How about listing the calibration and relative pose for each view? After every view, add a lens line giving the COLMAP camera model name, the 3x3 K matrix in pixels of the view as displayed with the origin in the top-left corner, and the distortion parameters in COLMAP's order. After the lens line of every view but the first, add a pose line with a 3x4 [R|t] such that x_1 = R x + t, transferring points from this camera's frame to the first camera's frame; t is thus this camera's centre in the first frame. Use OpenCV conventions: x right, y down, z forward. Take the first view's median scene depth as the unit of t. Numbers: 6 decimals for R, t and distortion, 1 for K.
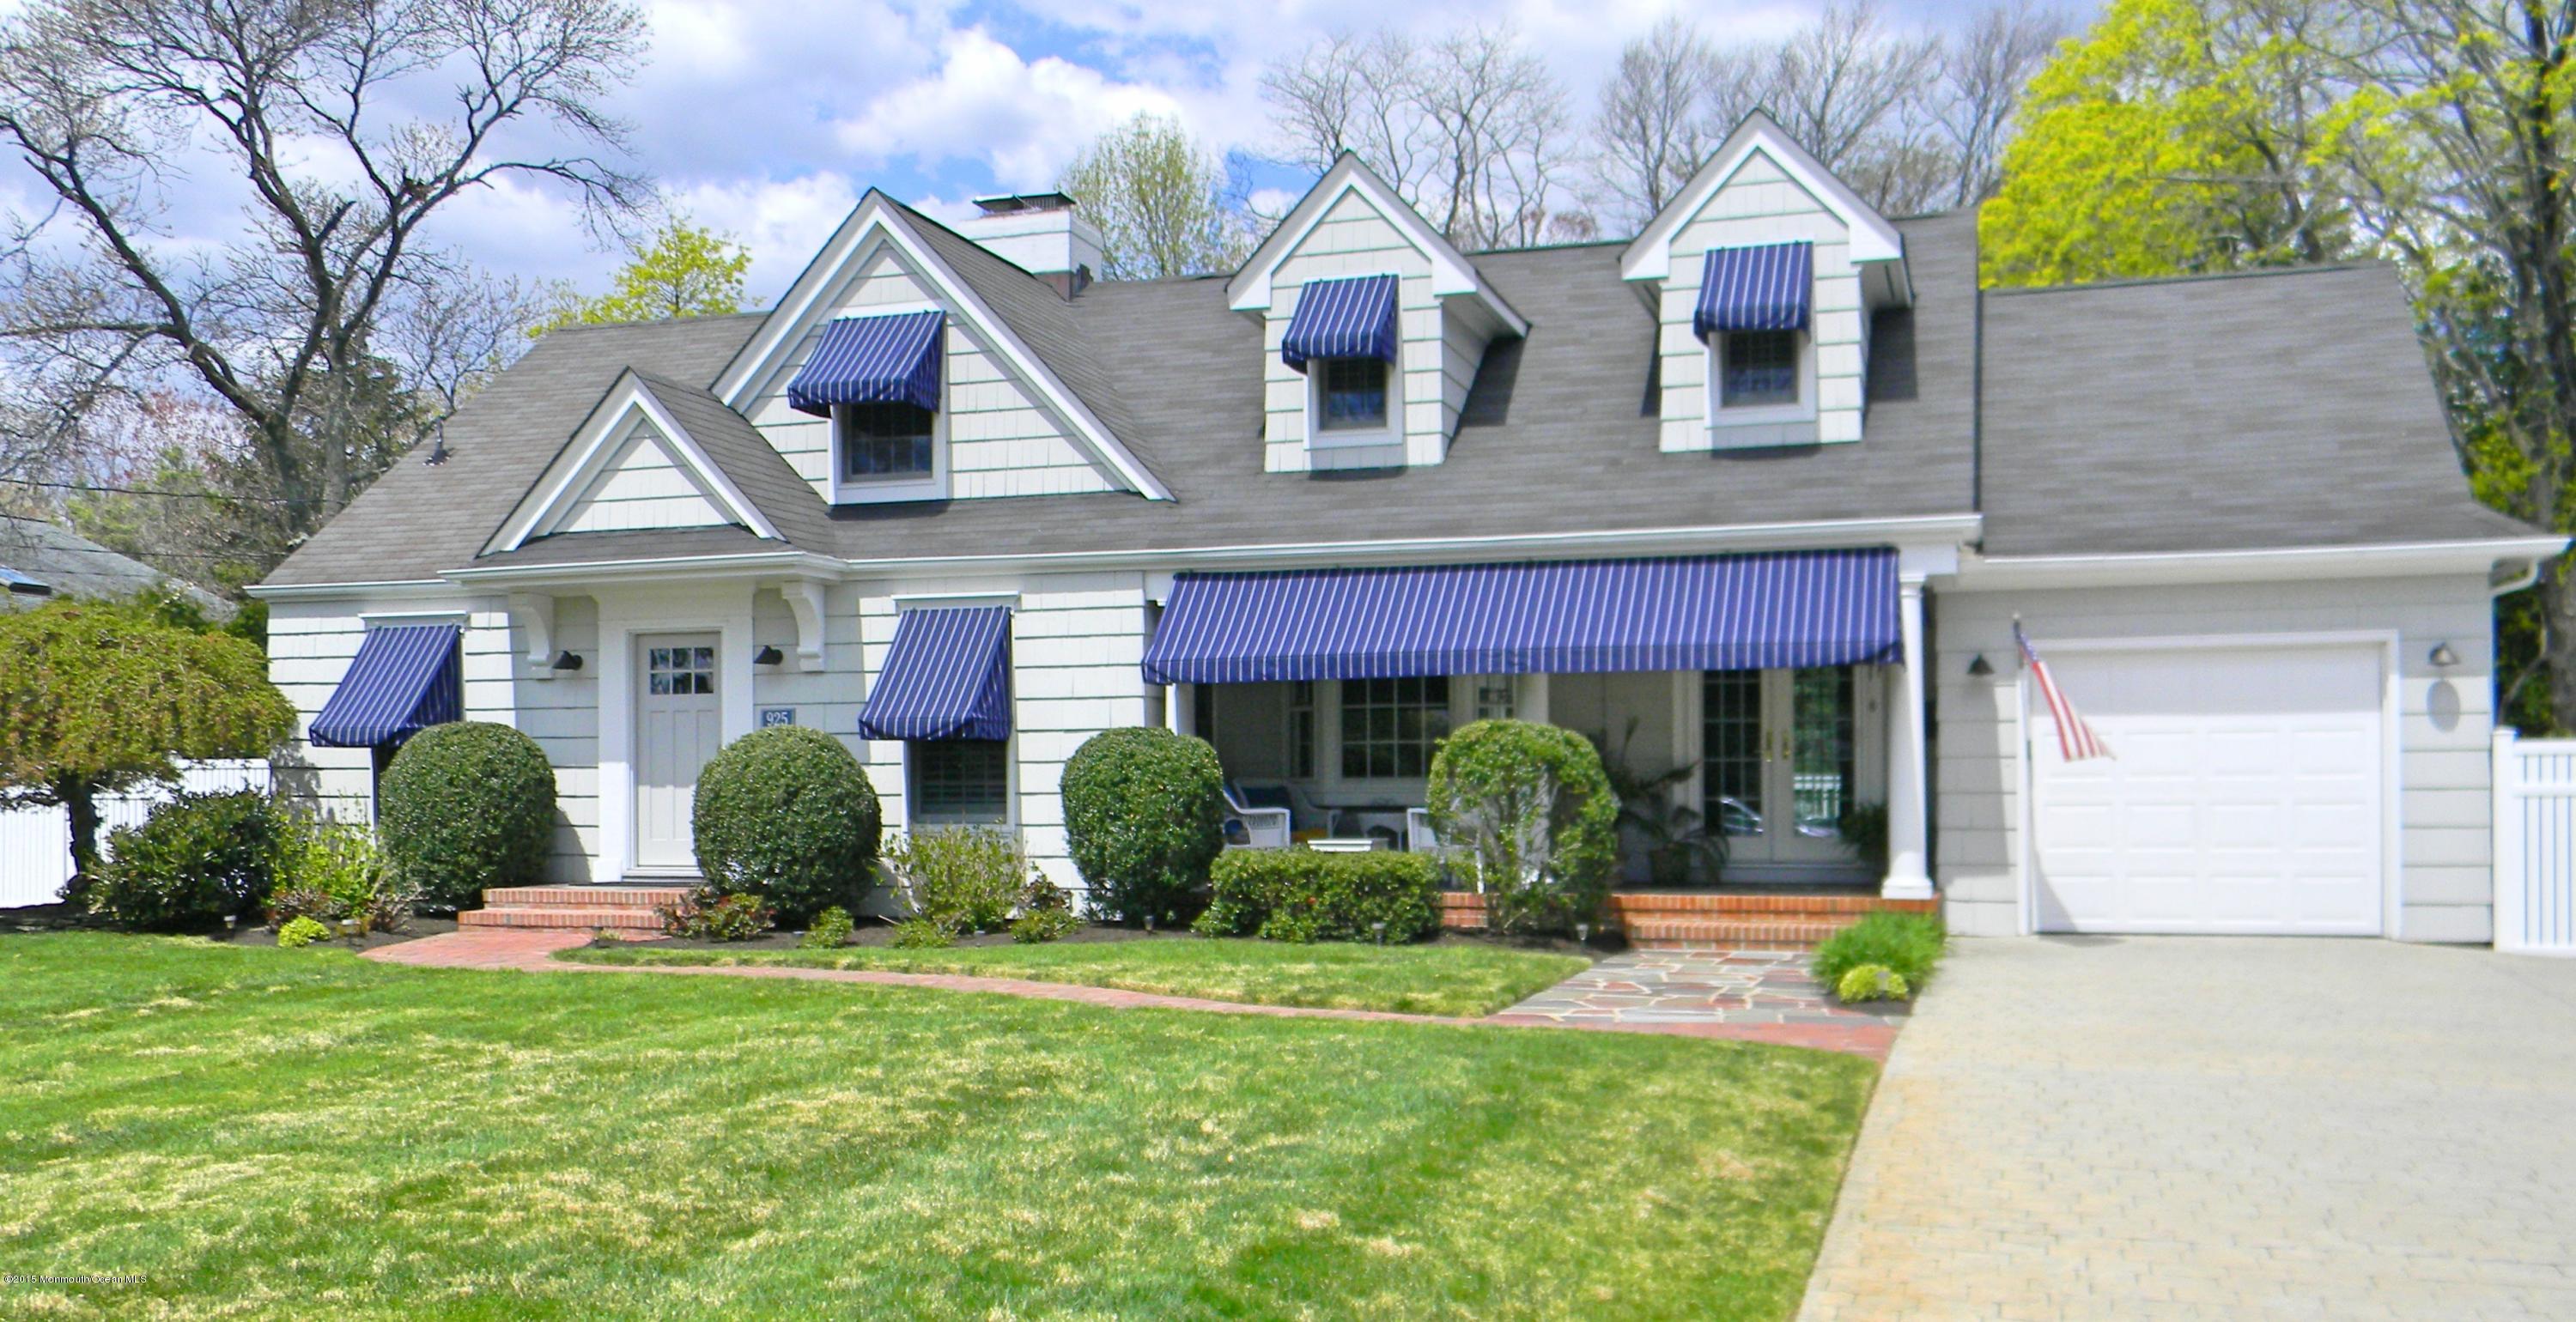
lens RADIAL K [[2182.2, 0, 1289.0], [0, 2182.2, 662.1], [0, 0, 1]] dist [0.003303, 0.000623]
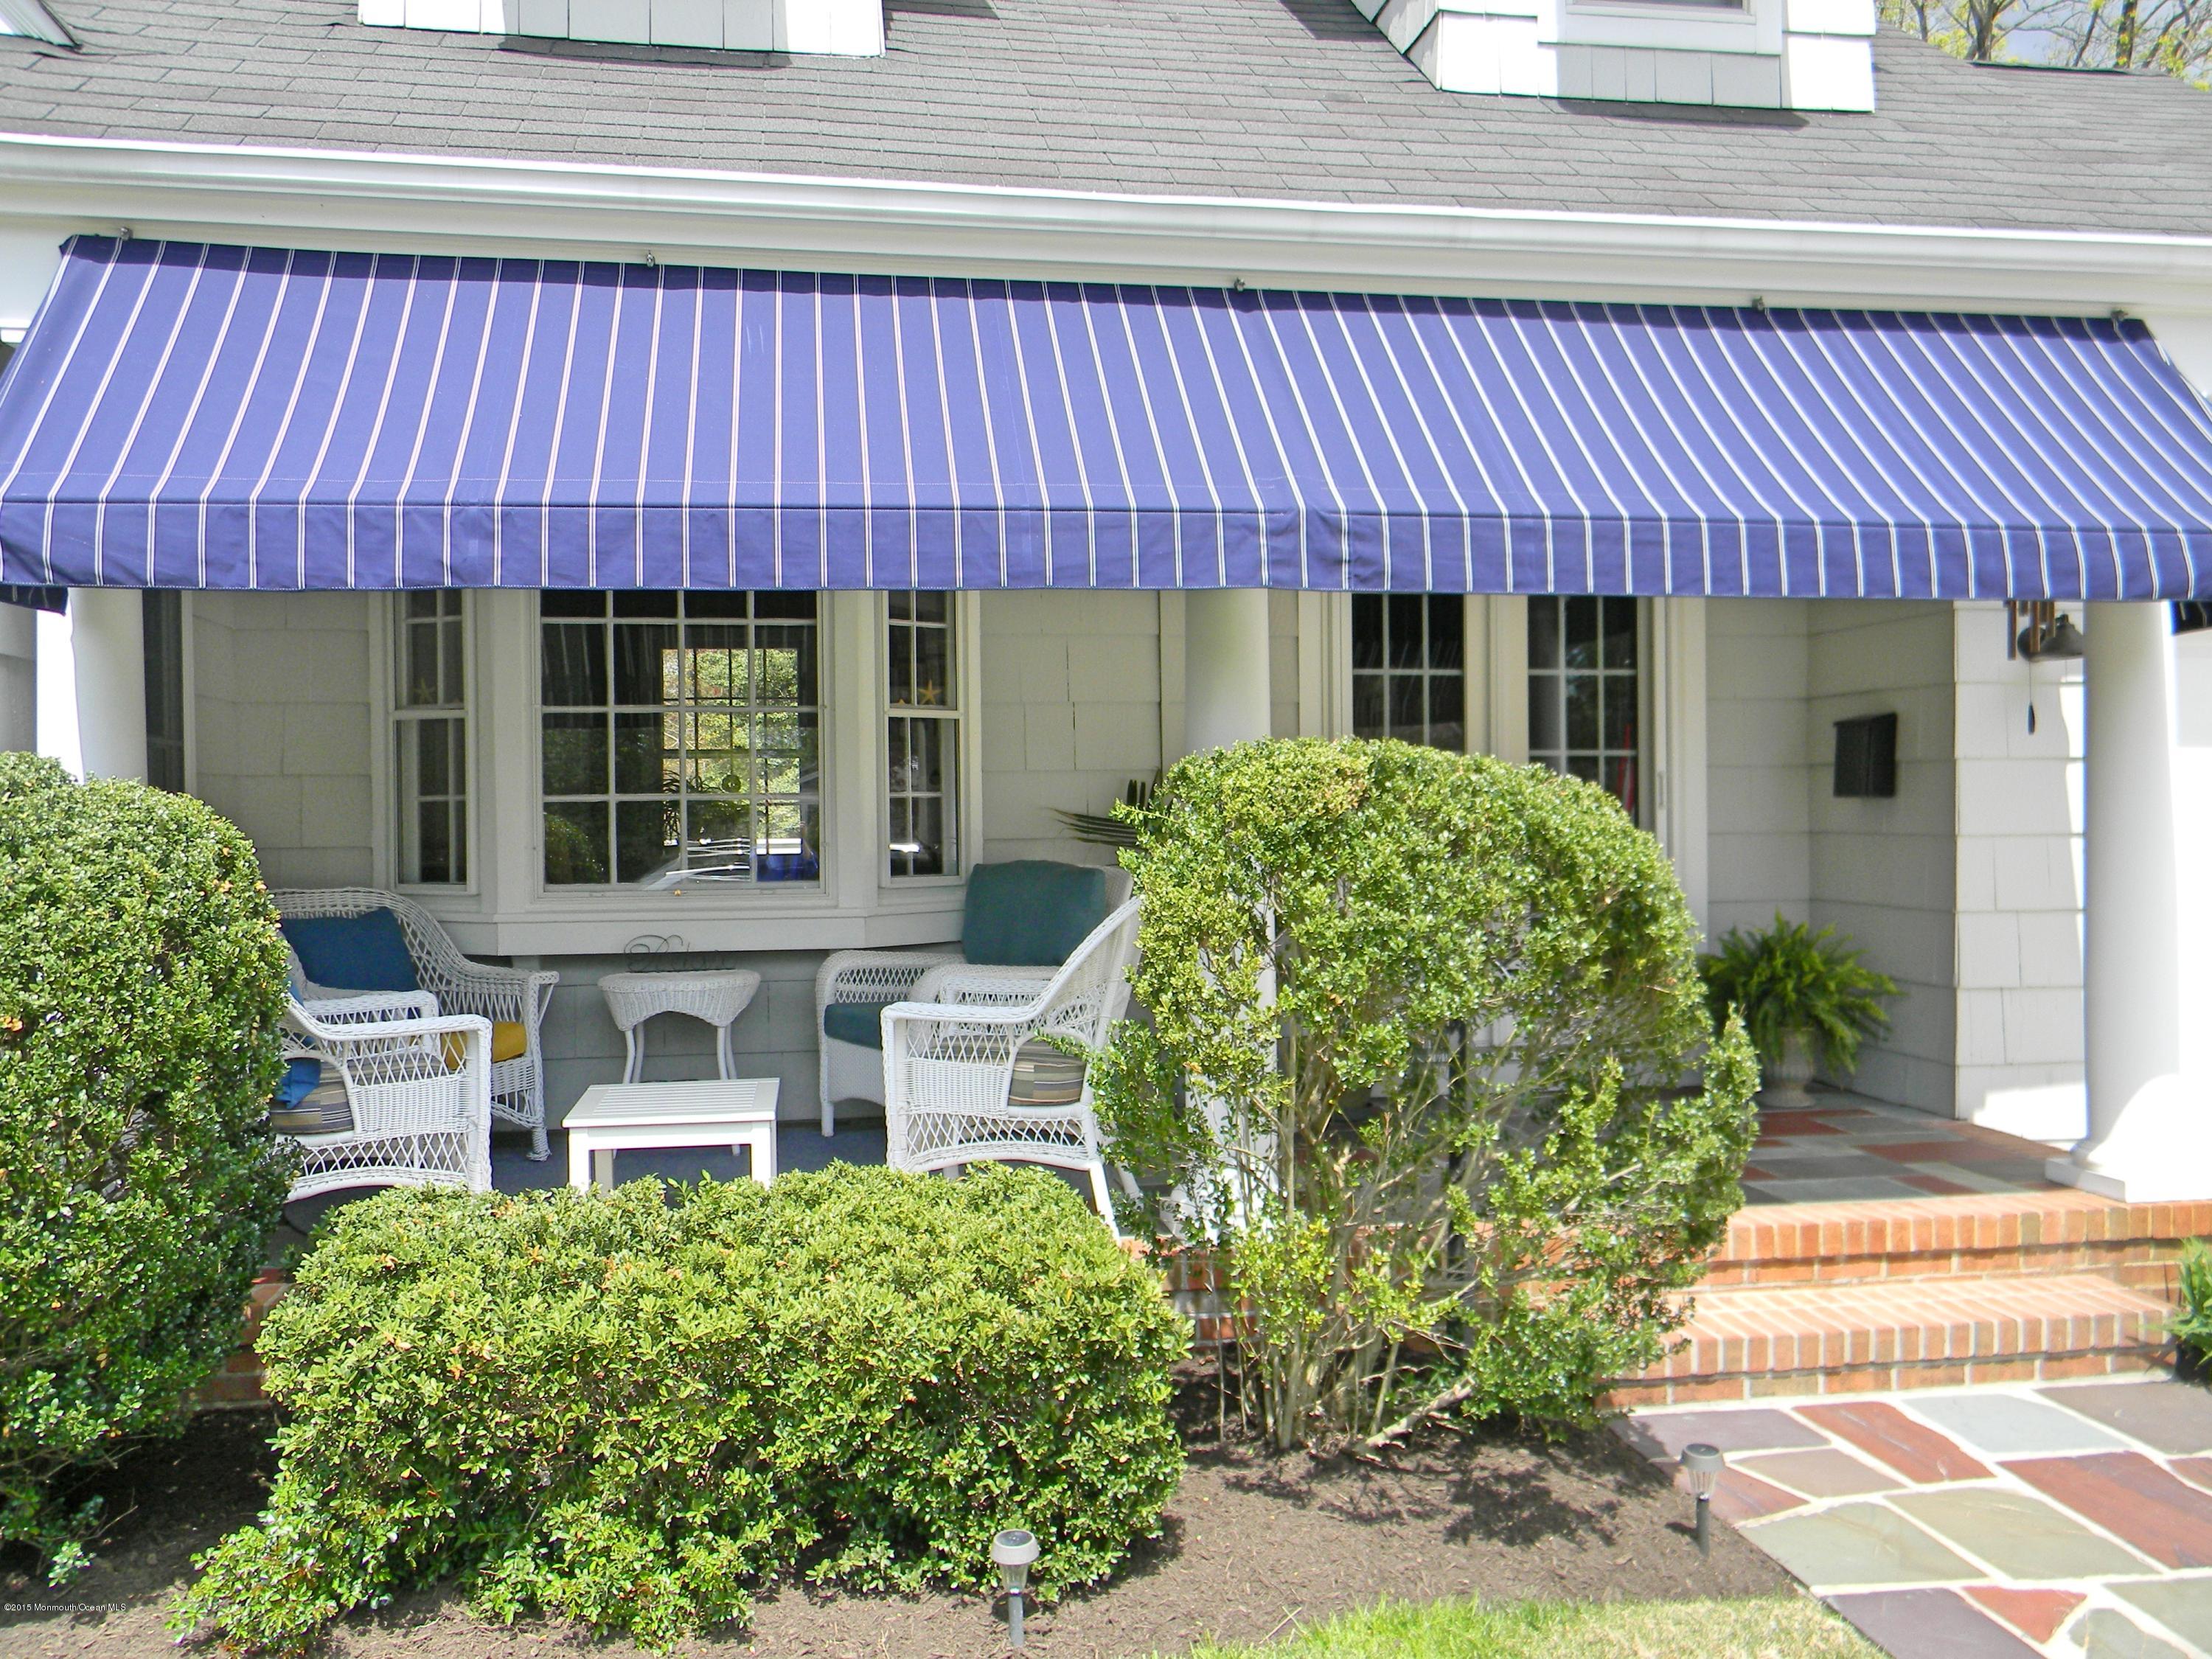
lens RADIAL K [[1777.2, 0, 1105.1], [0, 1777.2, 832.2], [0, 0, 1]] dist [0.013003, 0.000704]
pose [[0.889147, -0.007931, 0.457552, -0.043723], [-0.019192, 0.998324, 0.054601, 0.026807], [-0.457218, -0.057330, 0.887505, 0.812719]]
